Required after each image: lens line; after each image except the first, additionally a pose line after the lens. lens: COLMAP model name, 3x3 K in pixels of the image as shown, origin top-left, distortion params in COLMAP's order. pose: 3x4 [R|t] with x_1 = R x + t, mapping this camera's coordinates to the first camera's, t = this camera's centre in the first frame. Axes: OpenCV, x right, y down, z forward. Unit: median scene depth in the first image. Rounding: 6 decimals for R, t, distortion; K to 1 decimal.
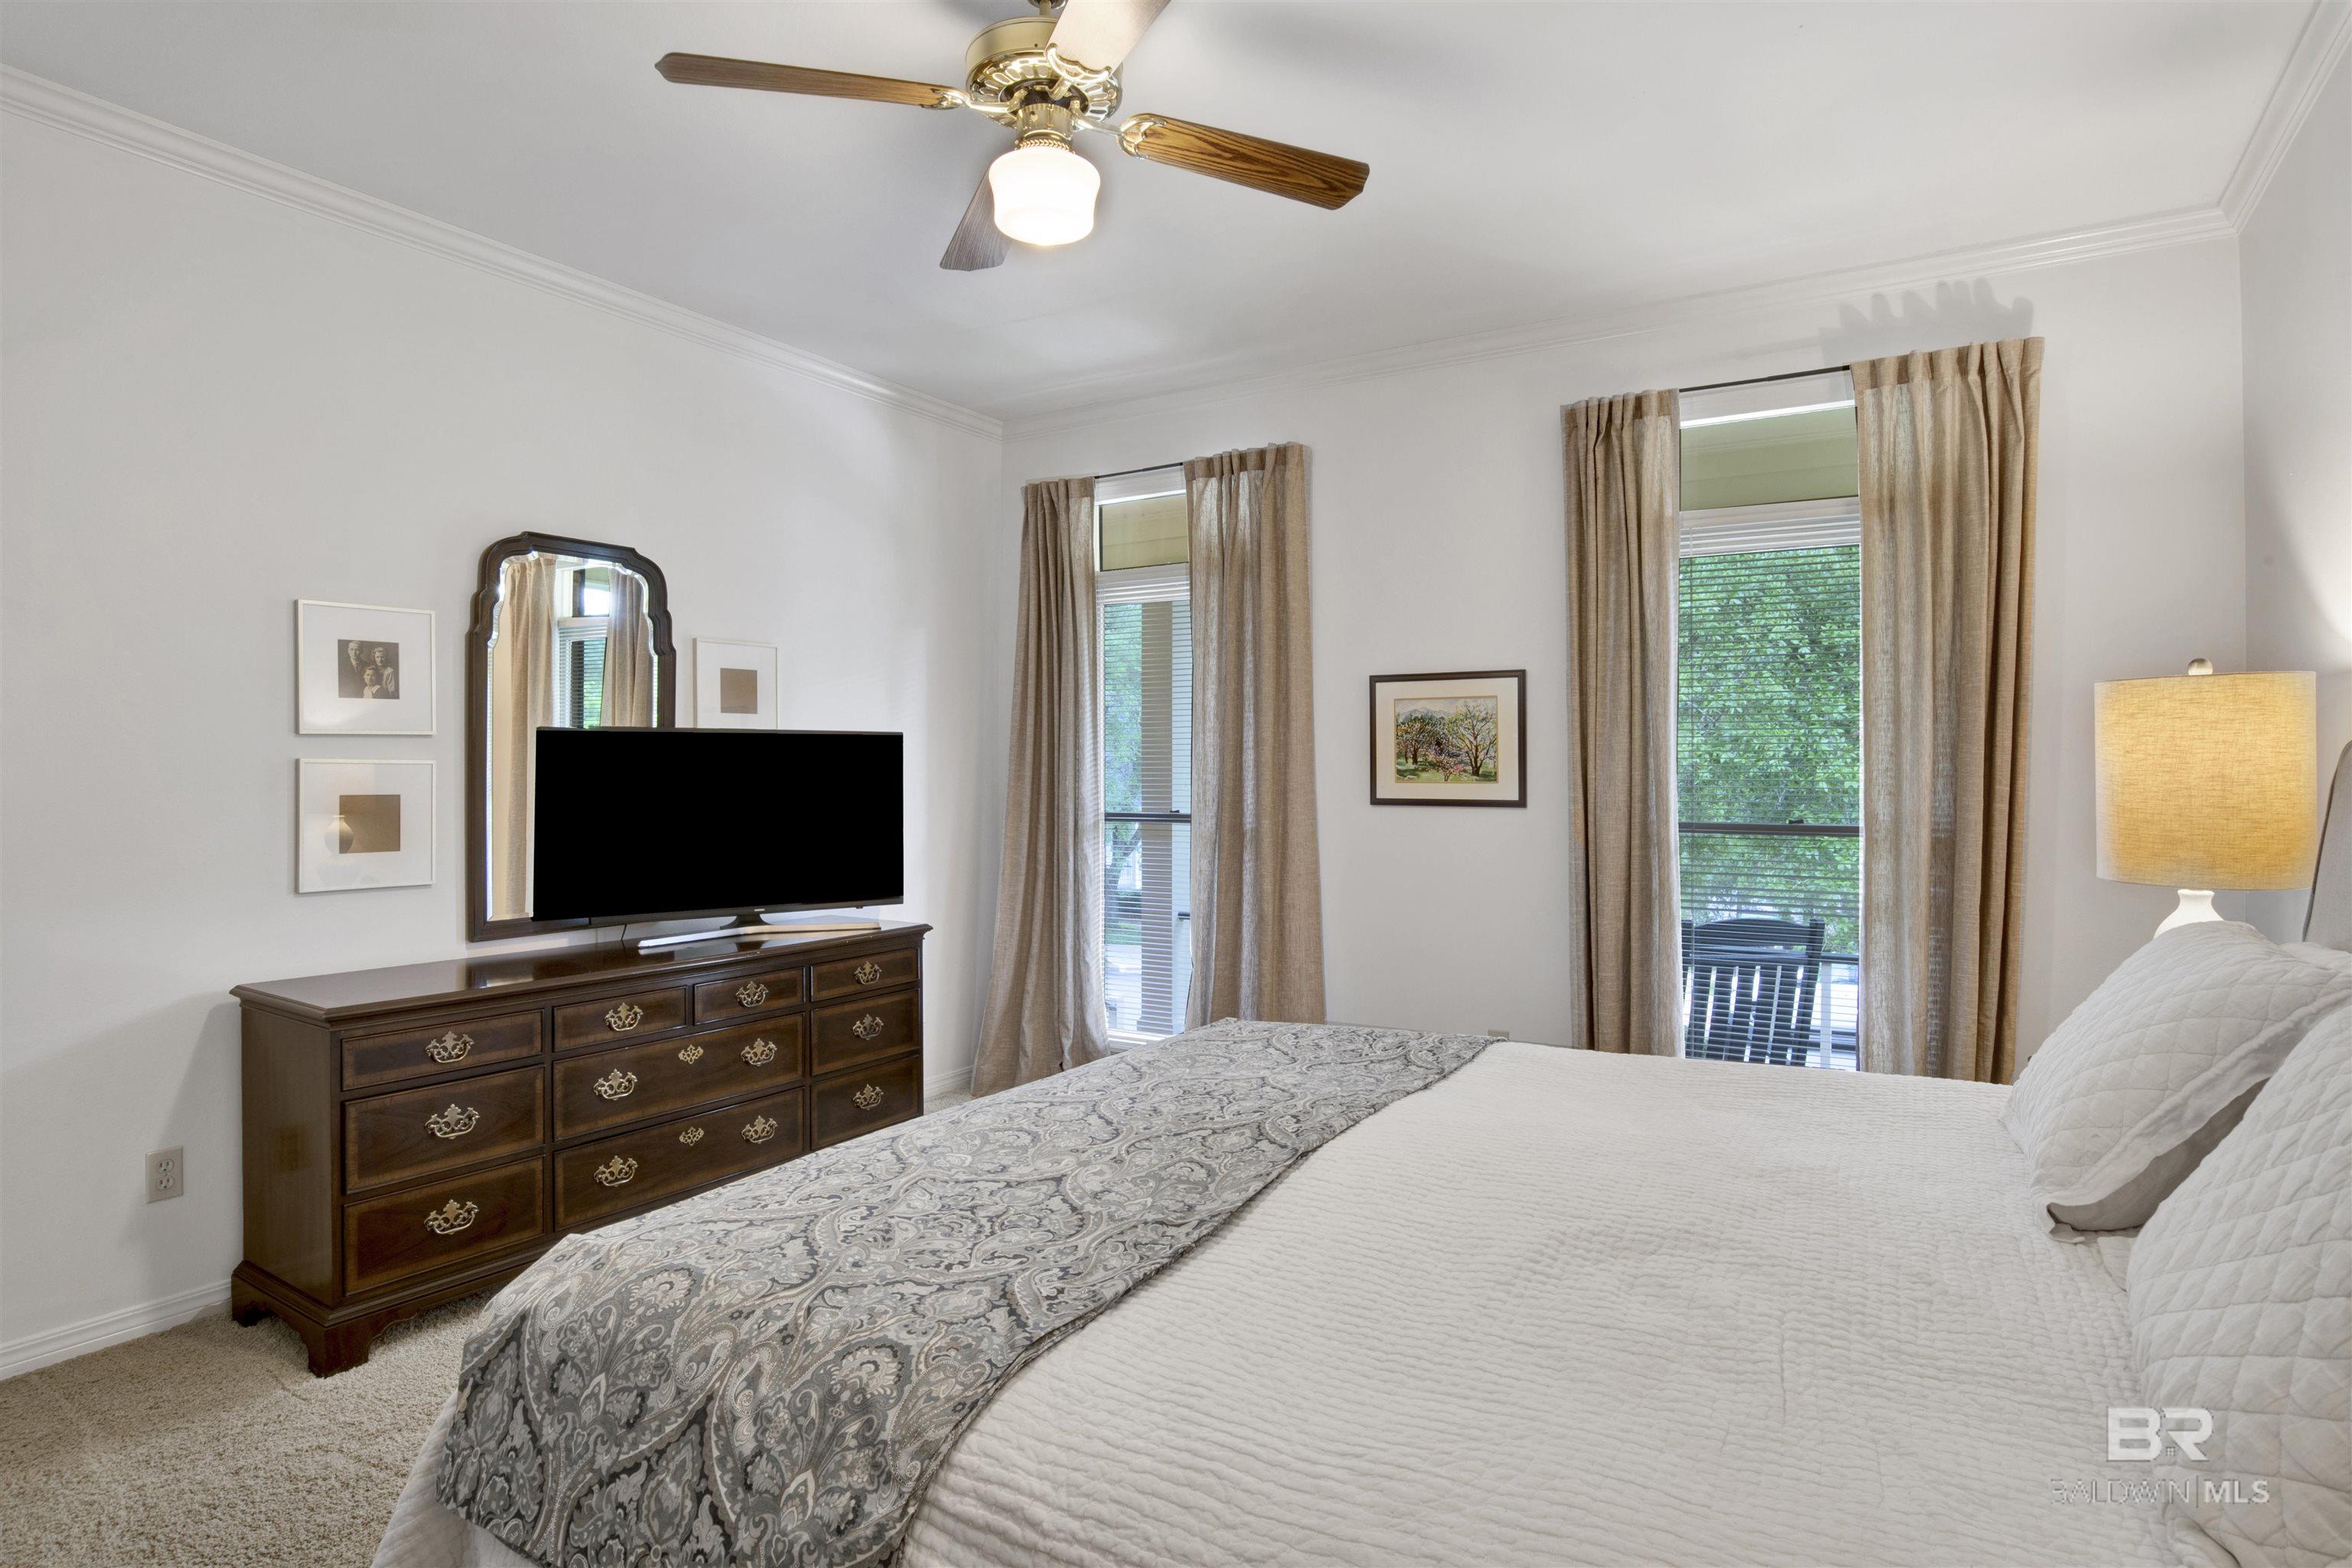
lens RADIAL K [[1240.9, 0, 1219.5], [0, 1240.9, 770.0], [0, 0, 1]] dist [-0.071964, 0.025753]
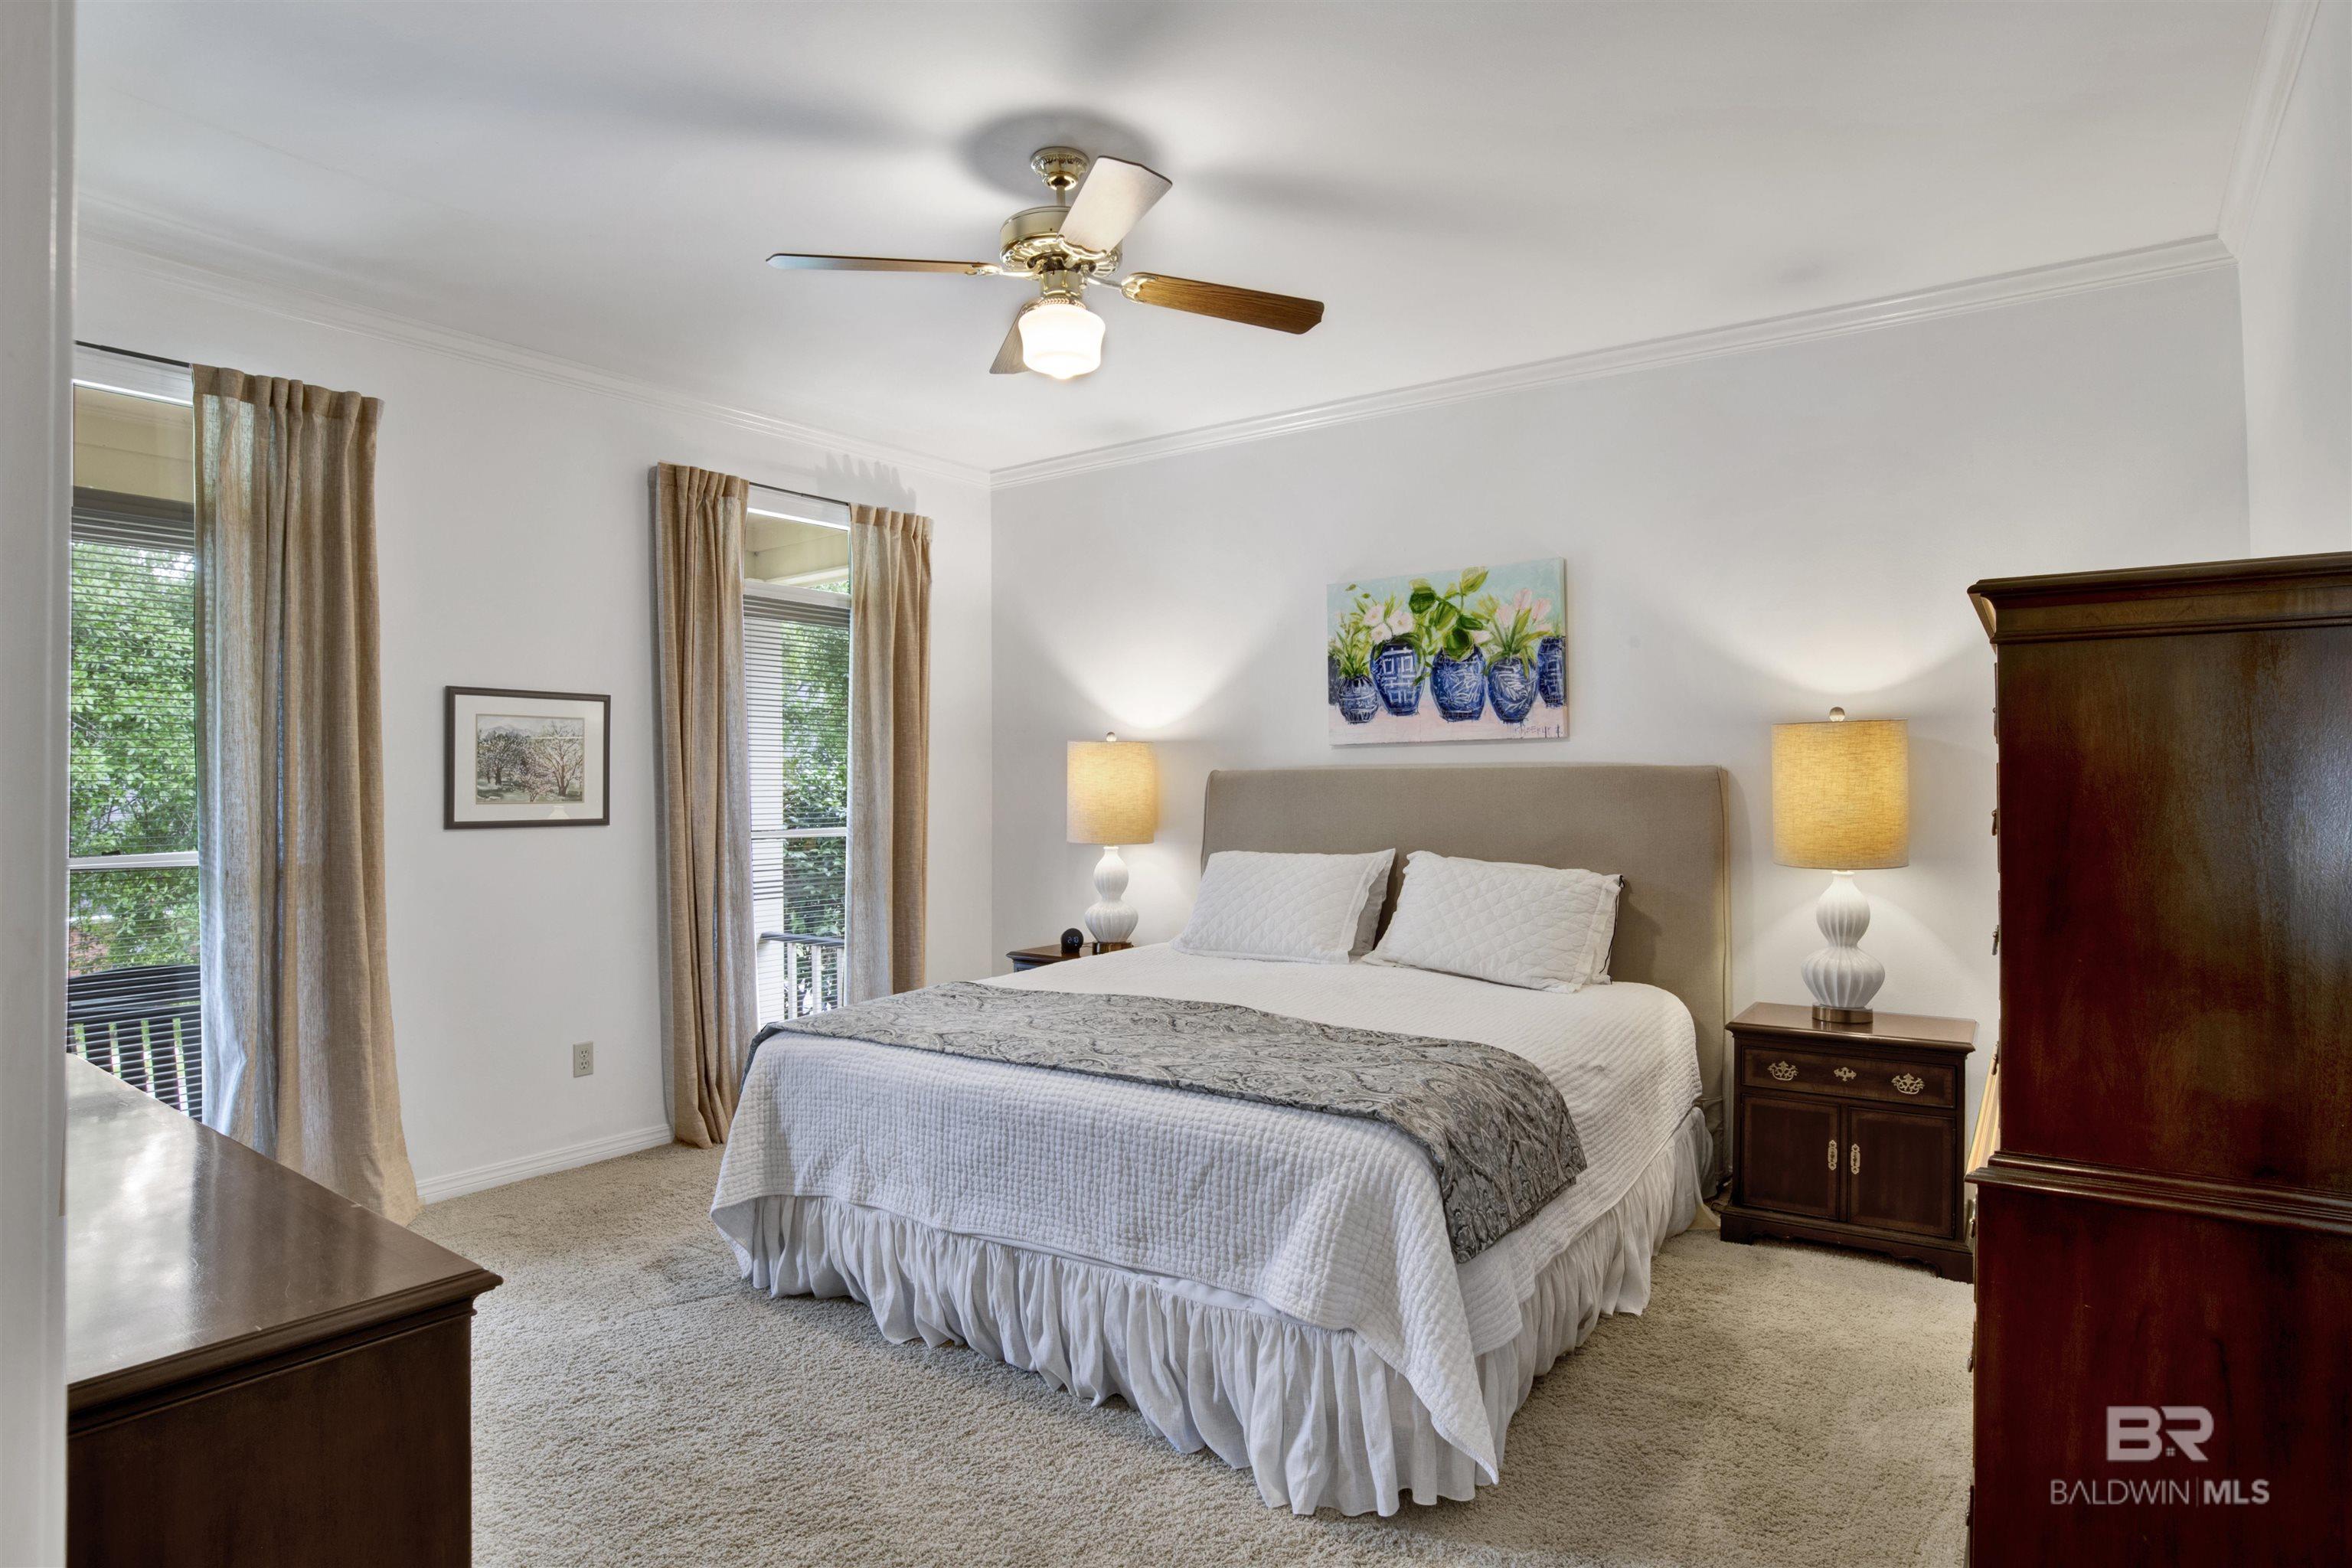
lens RADIAL K [[1240.9, 0, 1219.5], [0, 1240.9, 770.0], [0, 0, 1]] dist [-0.071964, 0.025753]
pose [[0.064307, 0.010404, 0.997876, -0.748670], [0.005426, 0.999927, -0.010775, -0.002735], [-0.997915, 0.006107, 0.064246, 0.401728]]
